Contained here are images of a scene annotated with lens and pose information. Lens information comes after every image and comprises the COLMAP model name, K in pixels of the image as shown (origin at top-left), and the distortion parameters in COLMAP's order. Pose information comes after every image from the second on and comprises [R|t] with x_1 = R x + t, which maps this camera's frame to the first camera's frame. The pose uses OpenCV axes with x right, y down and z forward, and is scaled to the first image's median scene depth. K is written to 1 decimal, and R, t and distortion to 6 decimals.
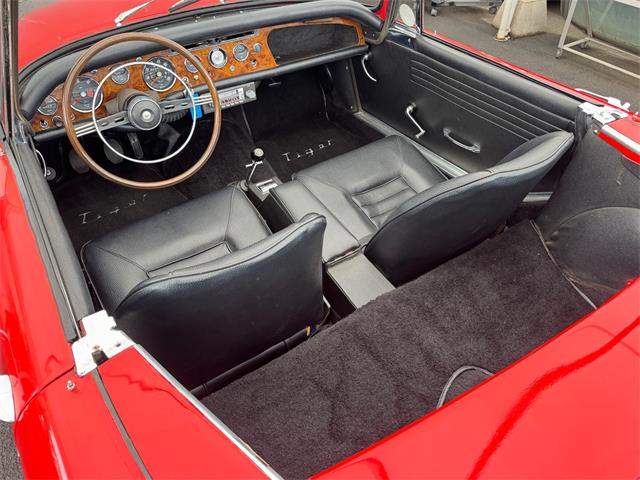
lens RADIAL K [[473.4, 0, 320.0], [0, 473.4, 240.0], [0, 0, 1]] dist [0.001168, -0.000034]
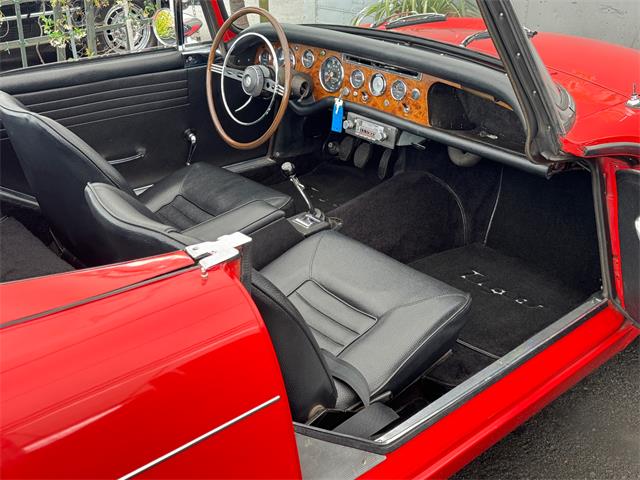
lens RADIAL K [[695.9, 0, 311.7], [0, 695.9, 236.8], [0, 0, 1]] dist [0.193605, -0.466142]
pose [[0.116190, 0.448027, -0.886438, 1.021698], [-0.671240, 0.693242, 0.262398, -0.435333], [0.732077, 0.564524, 0.381282, 0.556544]]
